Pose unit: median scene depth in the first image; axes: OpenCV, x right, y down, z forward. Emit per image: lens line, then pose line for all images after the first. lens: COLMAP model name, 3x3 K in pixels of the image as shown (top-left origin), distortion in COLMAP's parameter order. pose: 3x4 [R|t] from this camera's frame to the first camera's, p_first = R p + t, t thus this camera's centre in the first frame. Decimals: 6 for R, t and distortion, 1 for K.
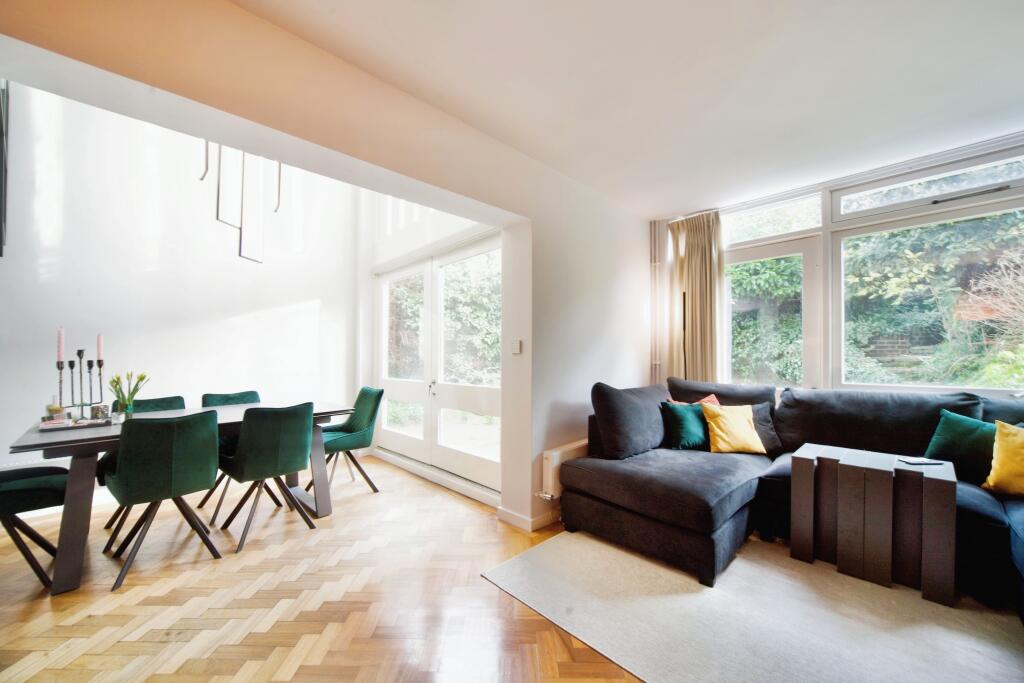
lens RADIAL K [[388.0, 0, 513.9], [0, 388.0, 347.6], [0, 0, 1]] dist [0.003125, -0.000223]
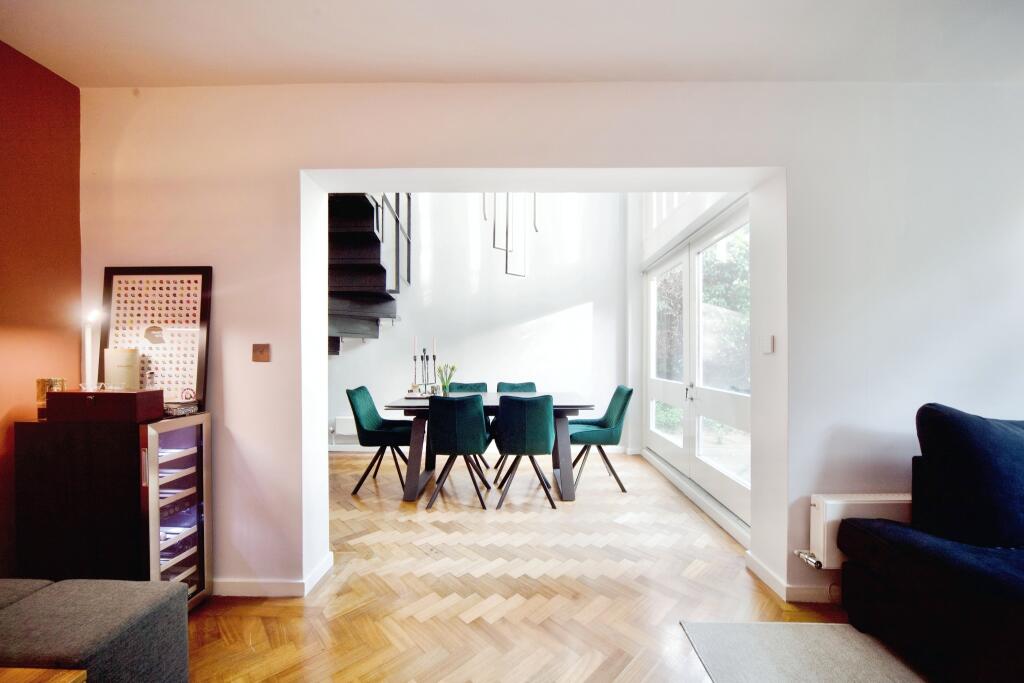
lens RADIAL K [[388.0, 0, 514.4], [0, 388.0, 345.5], [0, 0, 1]] dist [0.003125, -0.000223]
pose [[0.707526, -0.004784, -0.706671, 0.193657], [0.004578, 0.999987, -0.002187, -0.001636], [0.706672, -0.001687, 0.707539, 0.128218]]
